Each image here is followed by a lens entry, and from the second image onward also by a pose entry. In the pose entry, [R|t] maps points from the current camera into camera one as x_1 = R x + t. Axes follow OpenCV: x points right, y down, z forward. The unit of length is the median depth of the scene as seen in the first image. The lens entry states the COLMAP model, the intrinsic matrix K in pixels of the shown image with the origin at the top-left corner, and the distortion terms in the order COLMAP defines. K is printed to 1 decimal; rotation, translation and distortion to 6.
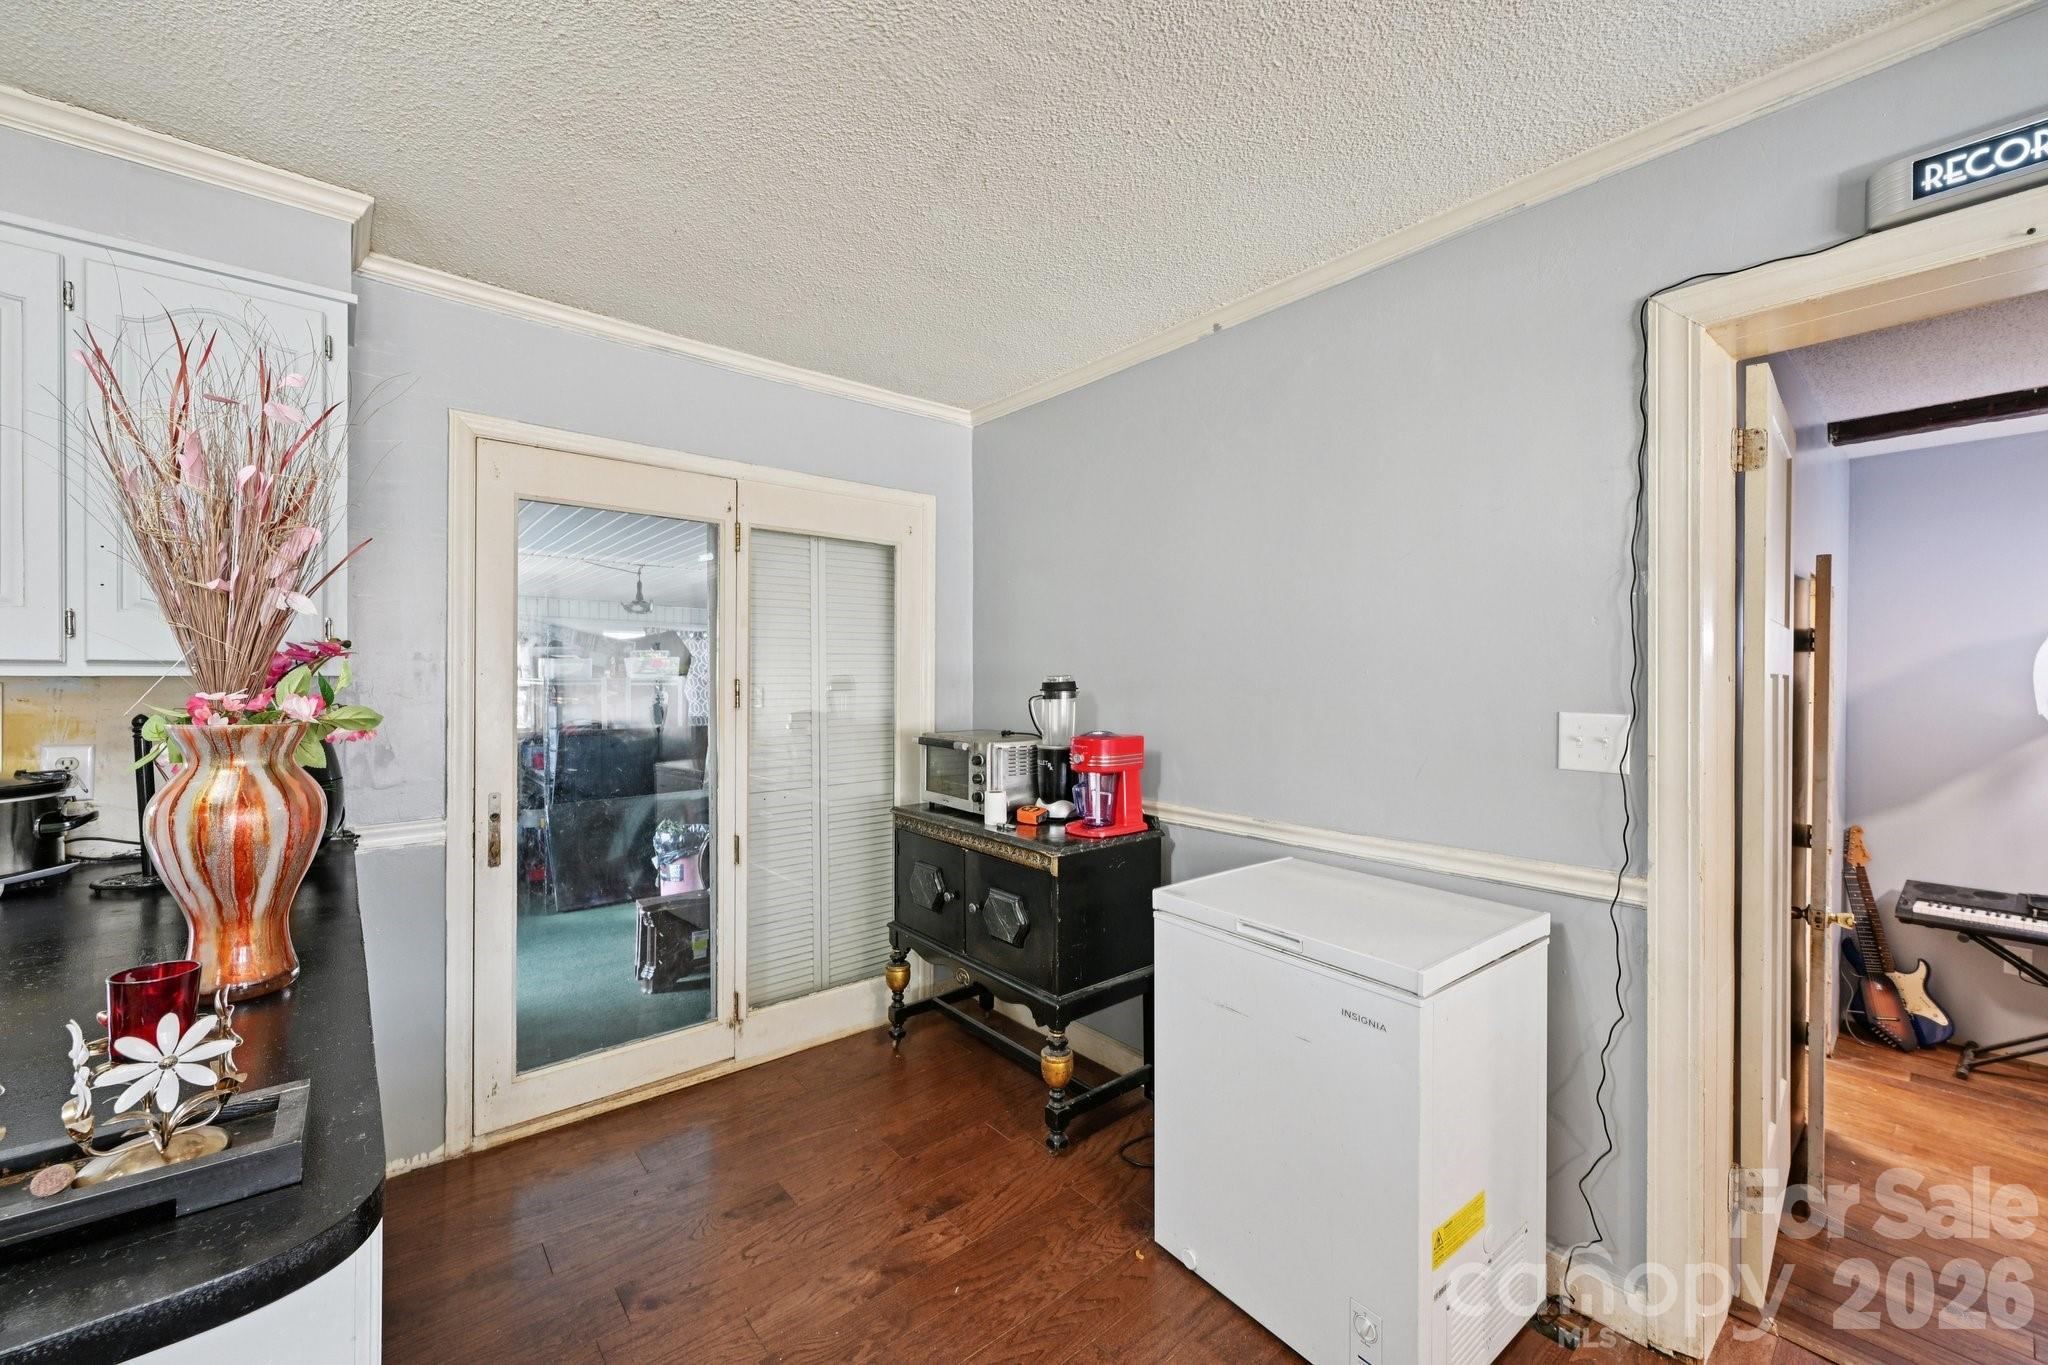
lens RADIAL K [[808.9, 0, 1015.8], [0, 808.9, 677.7], [0, 0, 1]] dist [0.000355, -0.000379]
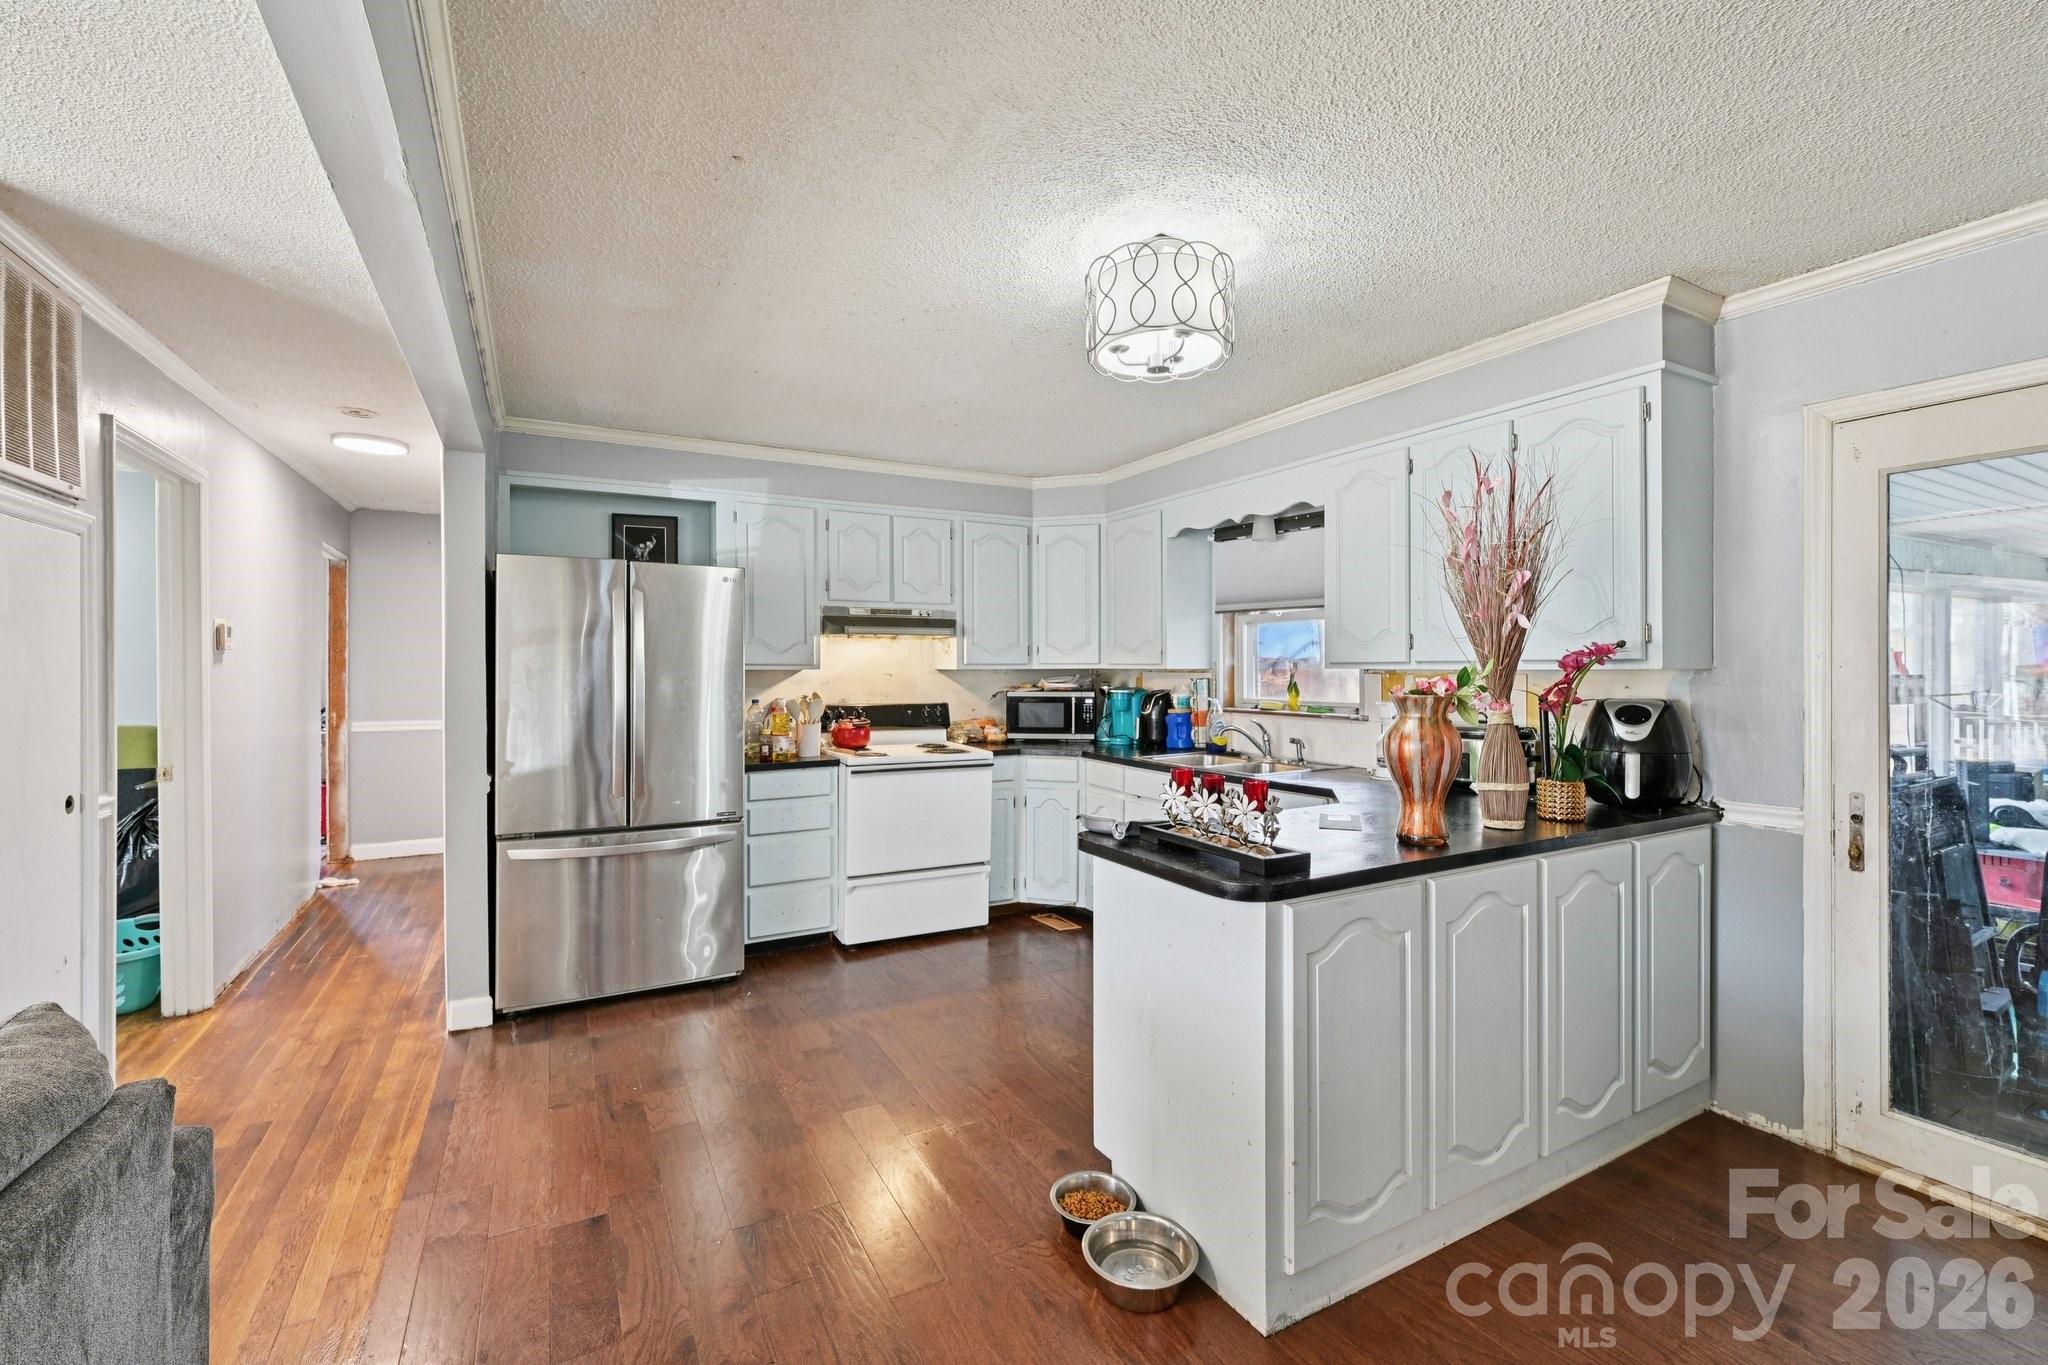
lens RADIAL K [[870.4, 0, 1016.2], [0, 870.4, 668.6], [0, 0, 1]] dist [-0.002250, -0.000705]
pose [[-0.201052, -0.003789, -0.979573, 0.471834], [-0.001439, 0.999993, -0.003573, 0.002346], [0.979580, 0.000691, -0.201056, 0.209809]]
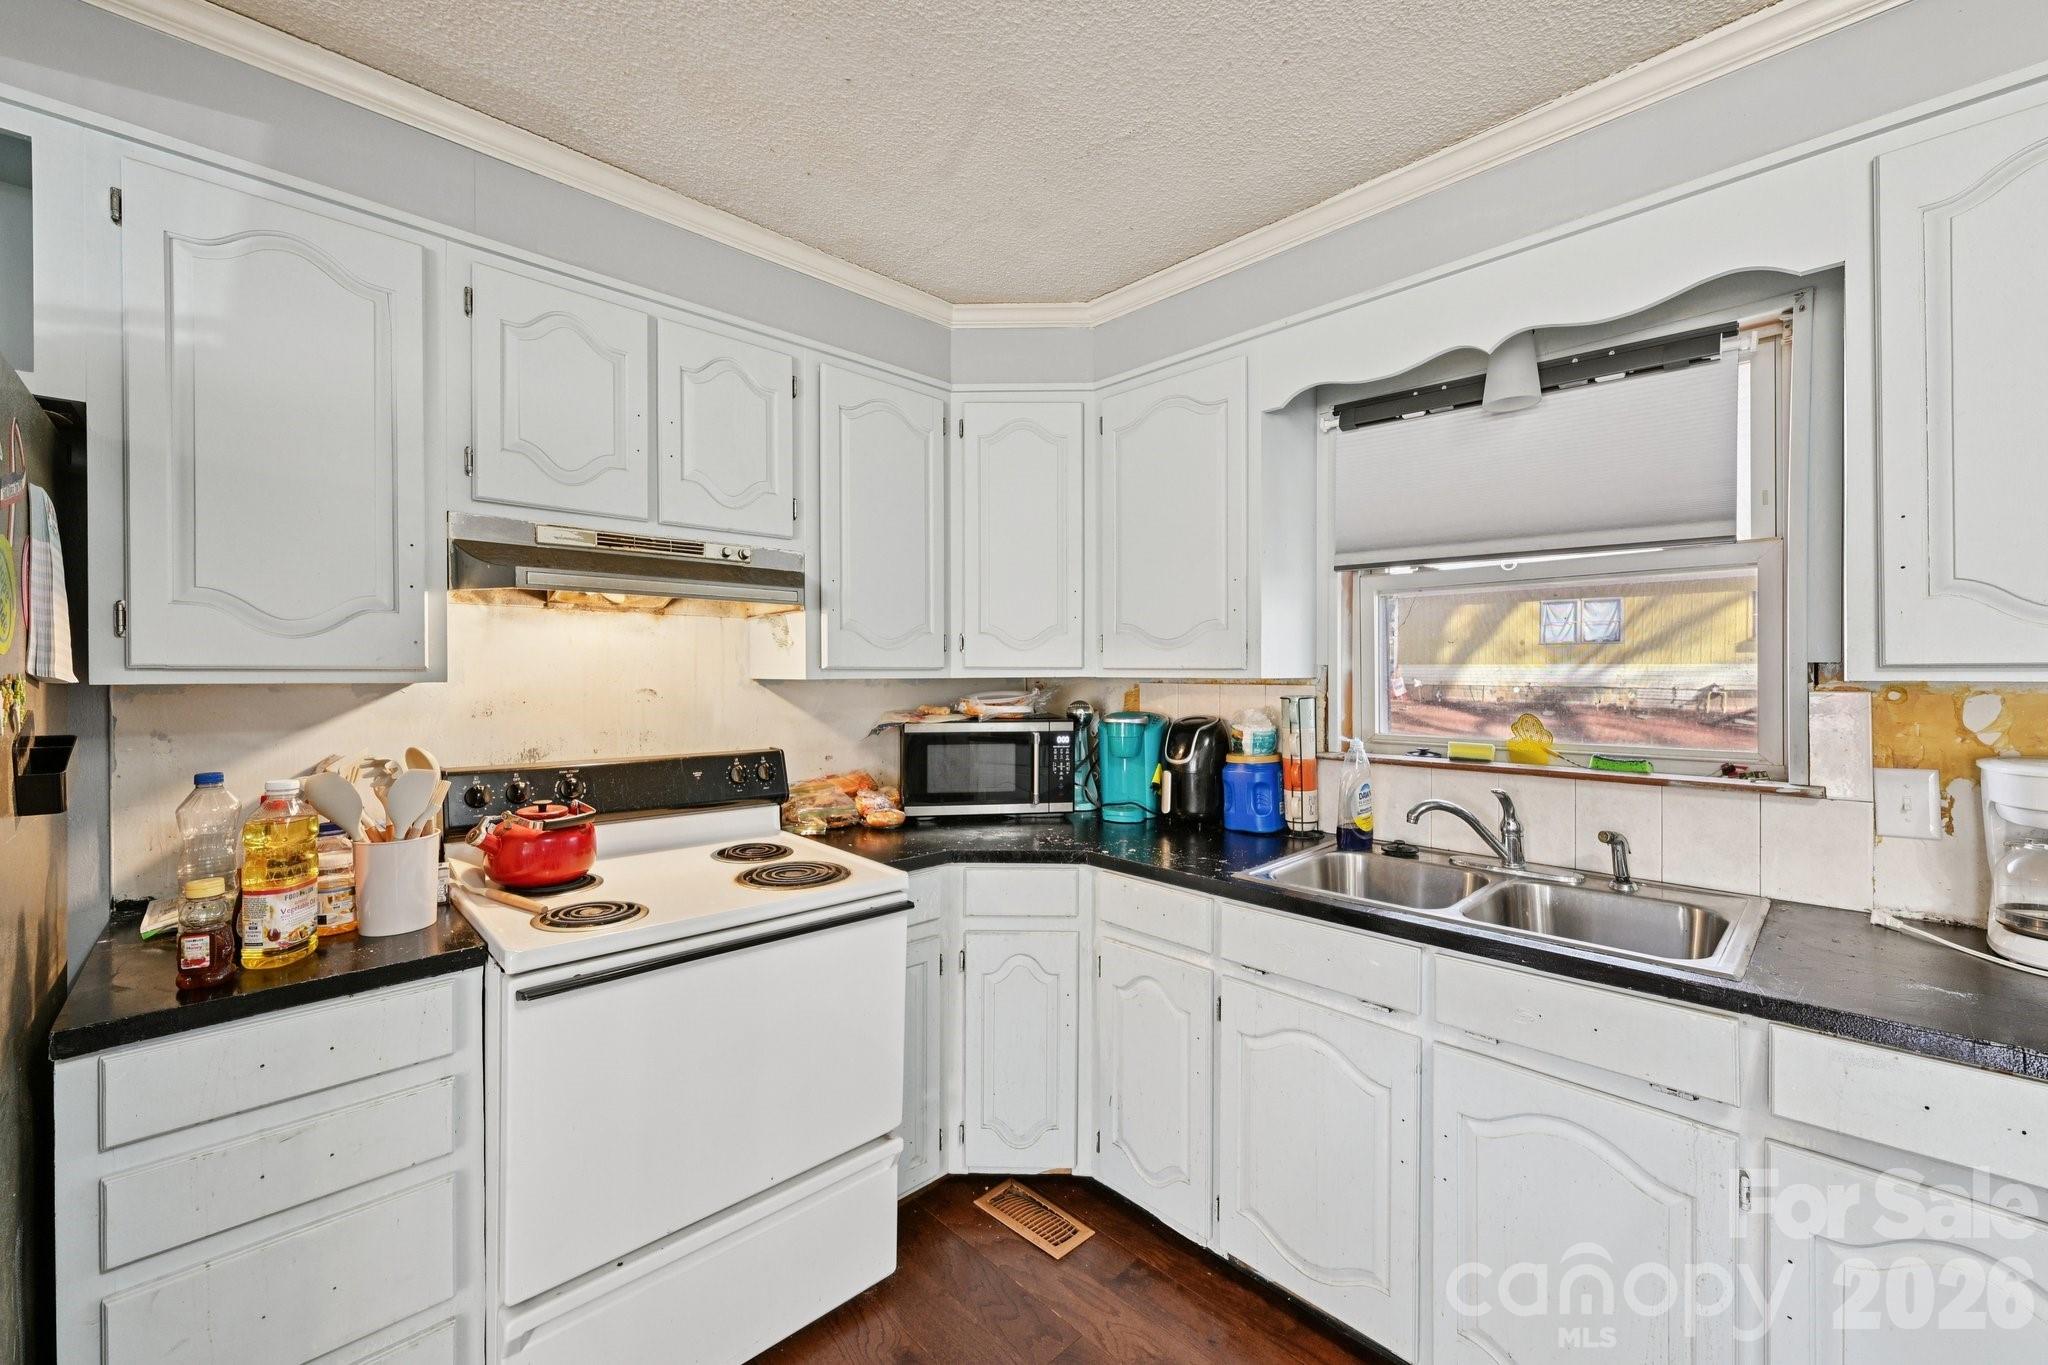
lens RADIAL K [[808.9, 0, 1017.7], [0, 808.9, 675.7], [0, 0, 1]] dist [0.000355, -0.000379]
pose [[0.070301, -0.001620, -0.997524, -0.473395], [-0.000386, 0.999999, -0.001651, -0.004714], [0.997526, 0.000502, 0.070301, -0.123087]]
